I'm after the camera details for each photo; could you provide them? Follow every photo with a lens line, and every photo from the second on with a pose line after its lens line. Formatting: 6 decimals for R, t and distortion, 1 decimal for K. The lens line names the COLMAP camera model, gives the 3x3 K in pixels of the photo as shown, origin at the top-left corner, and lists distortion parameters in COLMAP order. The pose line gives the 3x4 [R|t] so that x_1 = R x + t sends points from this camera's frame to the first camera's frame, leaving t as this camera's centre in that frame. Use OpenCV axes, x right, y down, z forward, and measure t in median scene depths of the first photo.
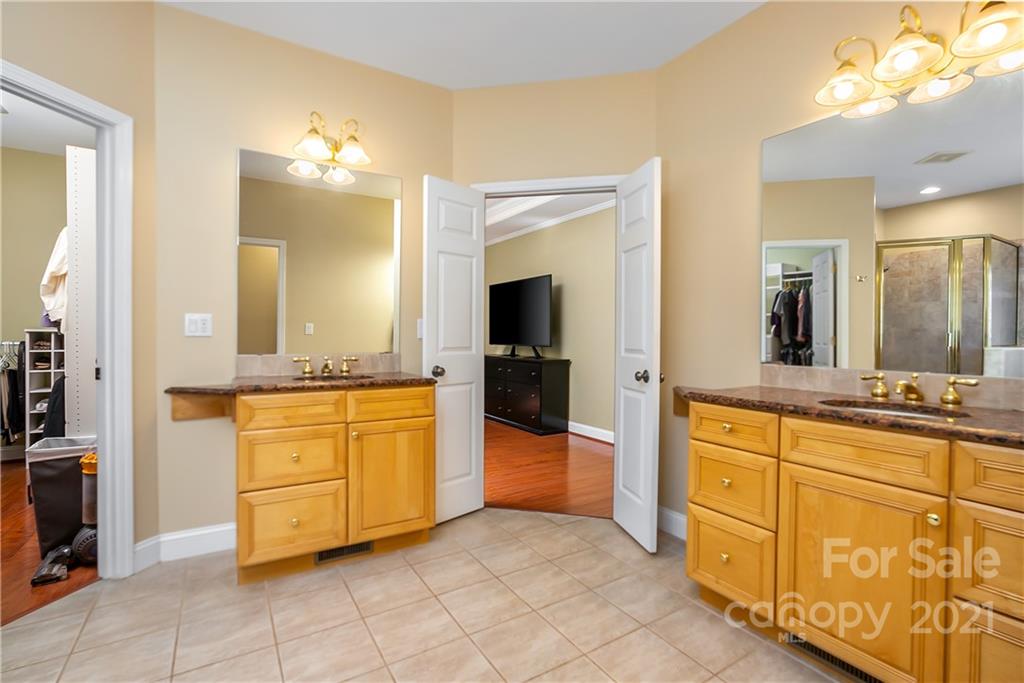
lens RADIAL K [[471.9, 0, 513.7], [0, 471.9, 342.5], [0, 0, 1]] dist [-0.016106, 0.000486]
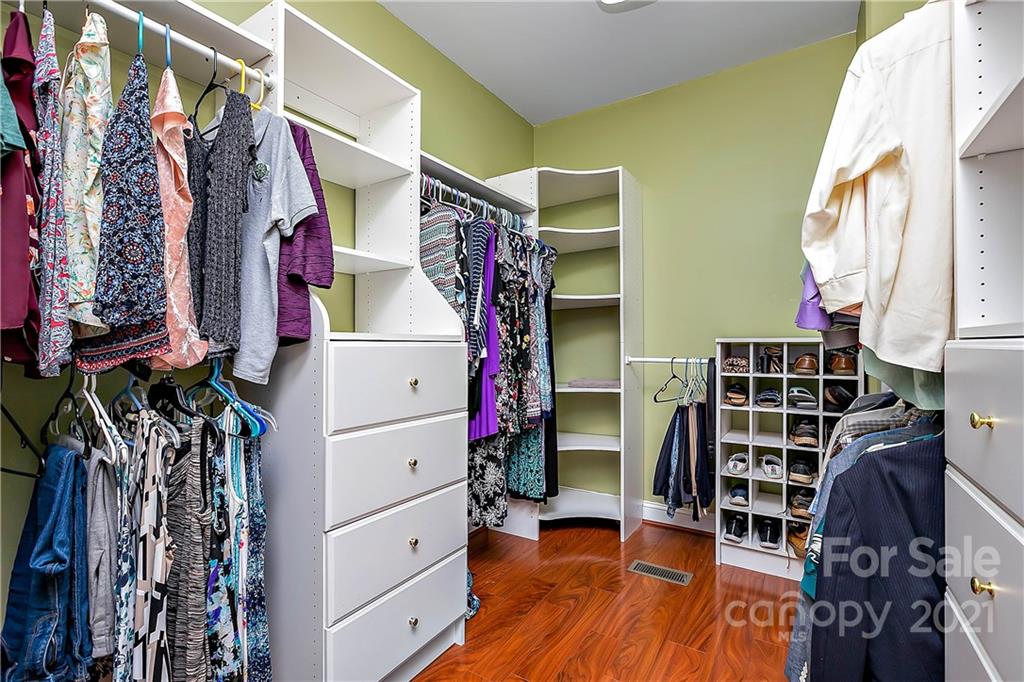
lens RADIAL K [[471.9, 0, 513.7], [0, 471.9, 342.0], [0, 0, 1]] dist [-0.016106, 0.000486]
pose [[0.431722, -0.014386, -0.901892, -0.601972], [-0.005839, 0.999807, -0.018743, -0.010785], [0.901988, 0.013358, 0.431555, 0.483770]]
